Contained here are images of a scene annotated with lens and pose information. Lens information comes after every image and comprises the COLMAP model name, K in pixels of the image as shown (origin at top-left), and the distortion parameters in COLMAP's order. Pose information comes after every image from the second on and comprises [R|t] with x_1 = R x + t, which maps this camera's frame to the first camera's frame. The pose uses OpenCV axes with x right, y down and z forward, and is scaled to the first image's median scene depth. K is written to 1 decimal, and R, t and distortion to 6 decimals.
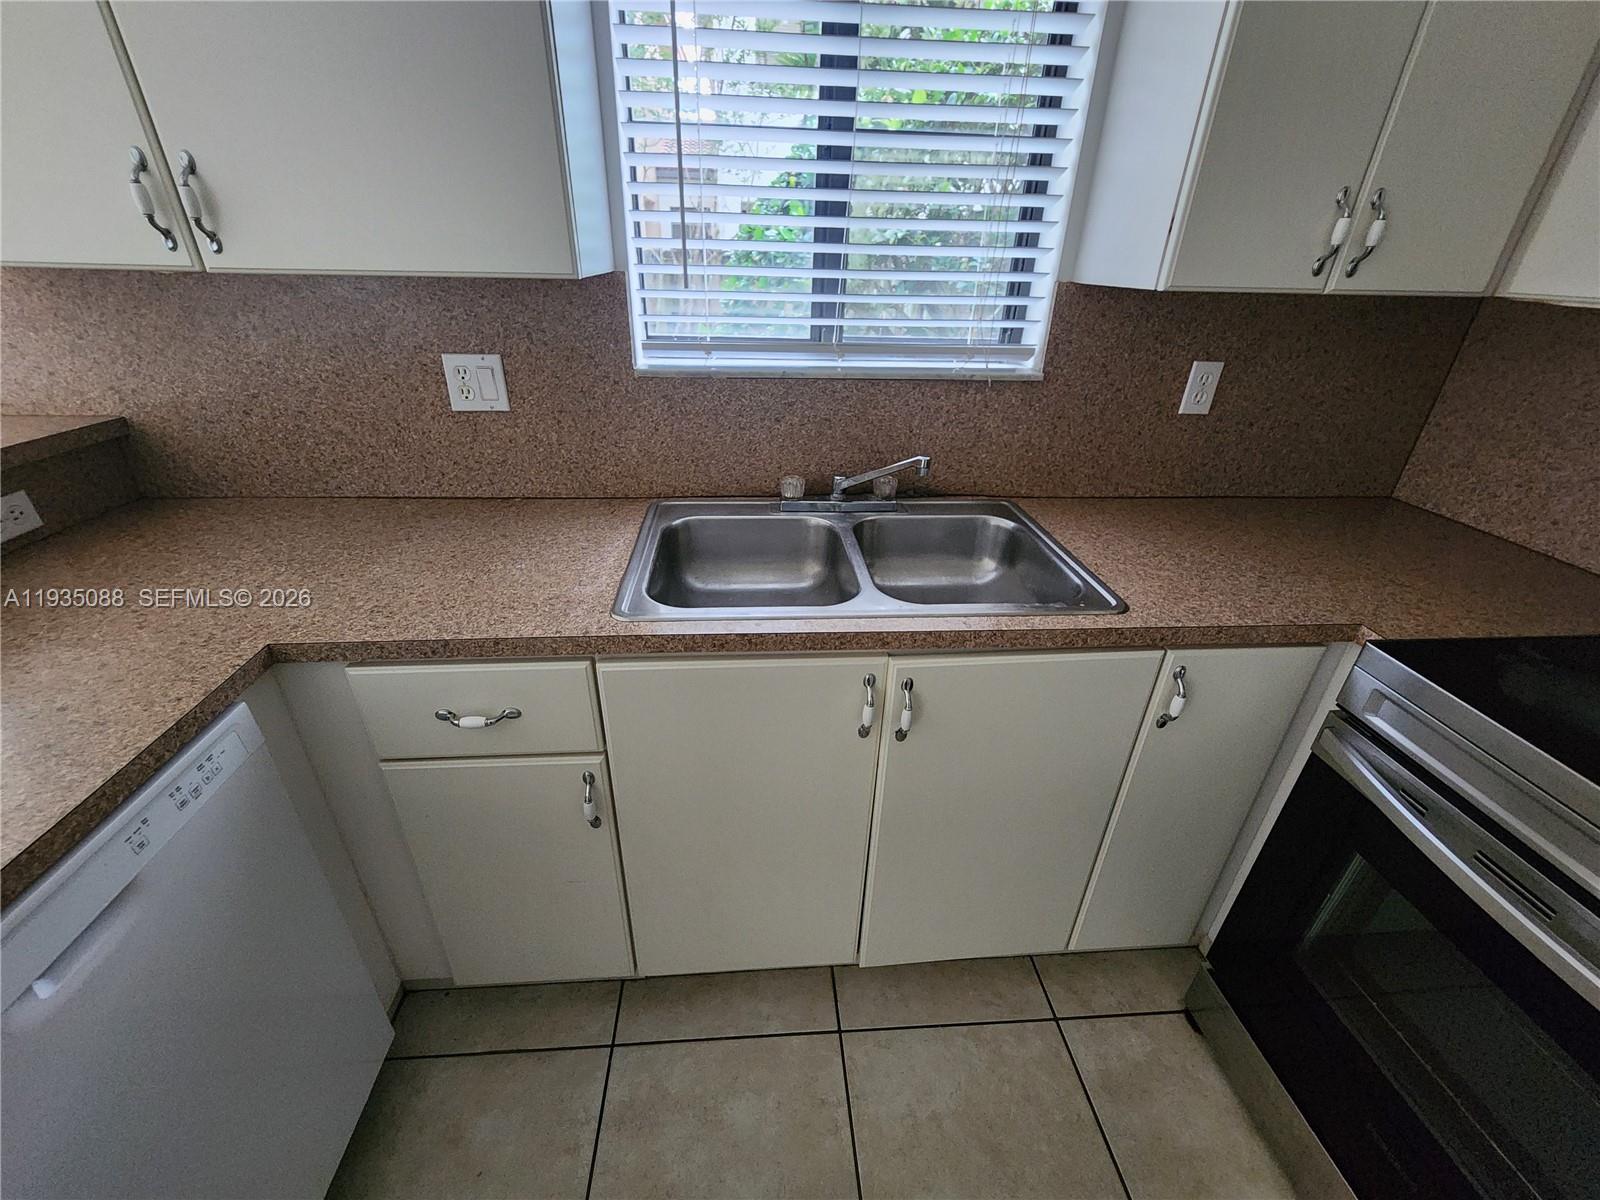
lens RADIAL K [[657.4, 0, 790.7], [0, 657.4, 606.0], [0, 0, 1]] dist [0.000673, -0.000125]
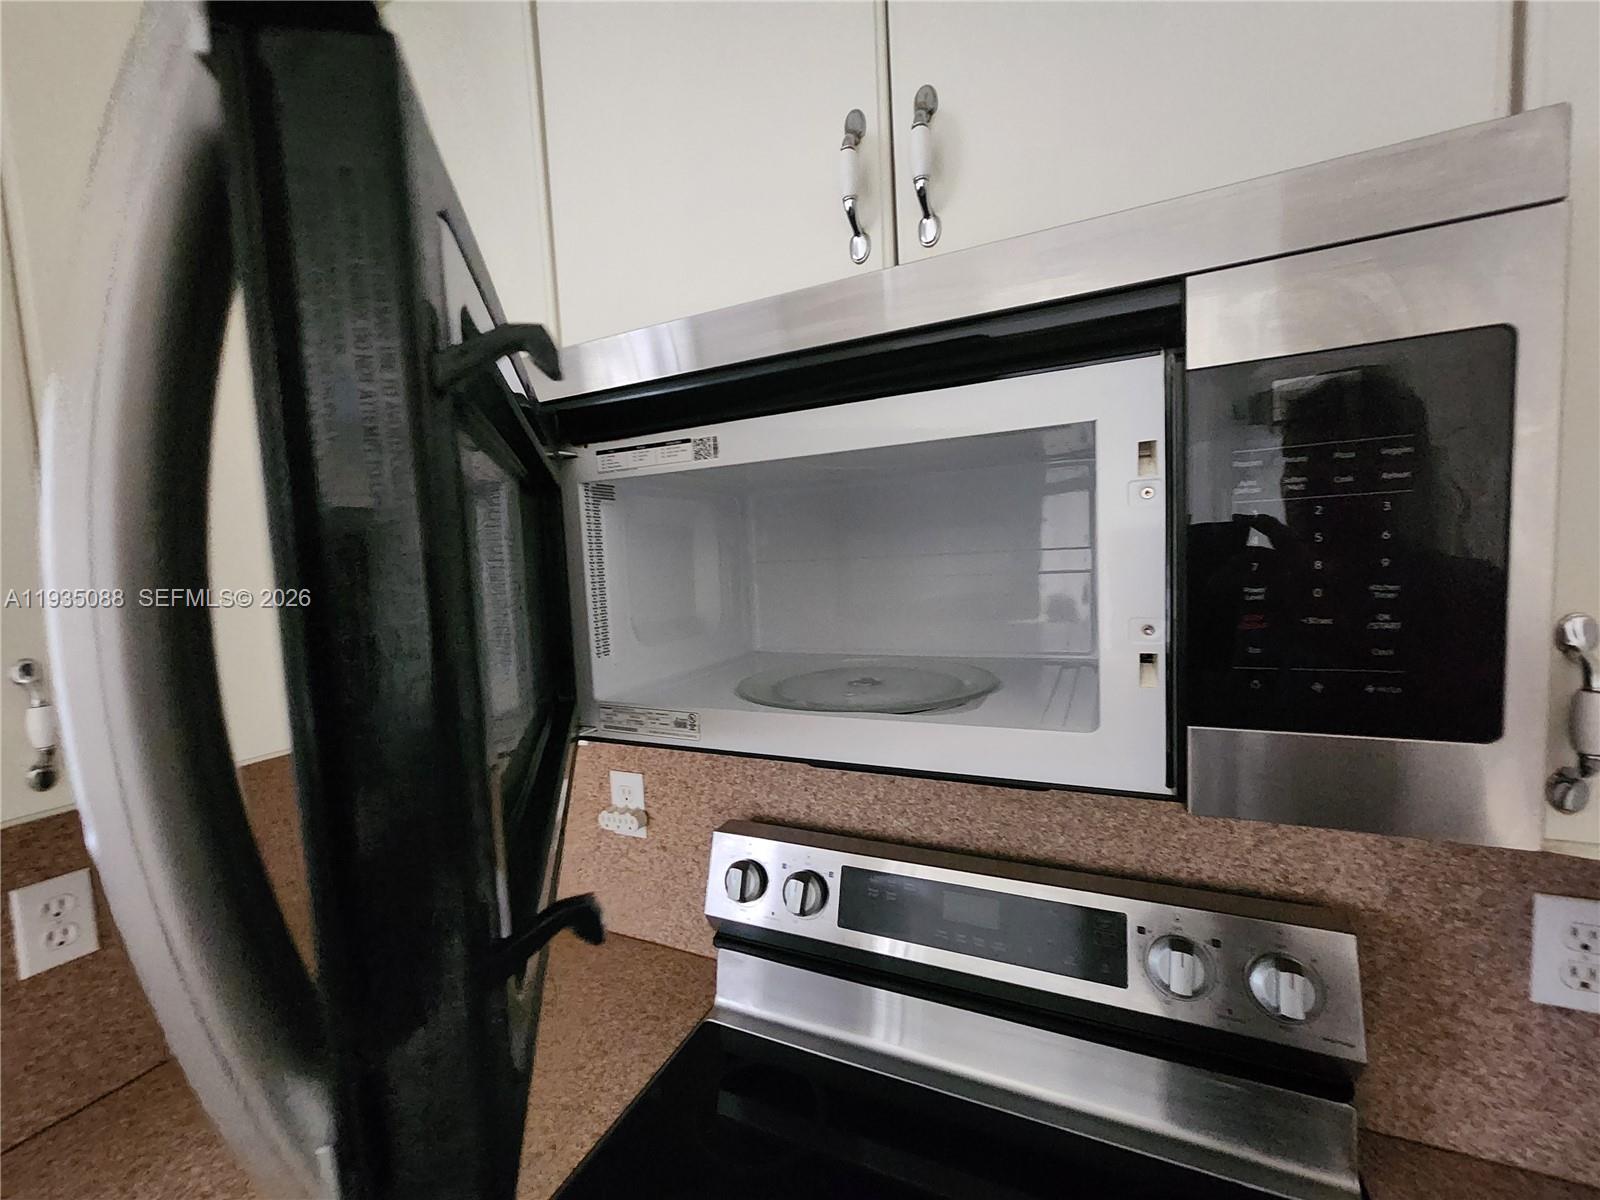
lens RADIAL K [[657.4, 0, 797.8], [0, 657.4, 605.8], [0, 0, 1]] dist [0.000673, -0.000125]
pose [[0.488571, -0.112117, 0.865291, 0.504074], [0.465811, 0.872076, -0.150016, -0.196035], [-0.737780, 0.476355, 0.478296, 0.129103]]
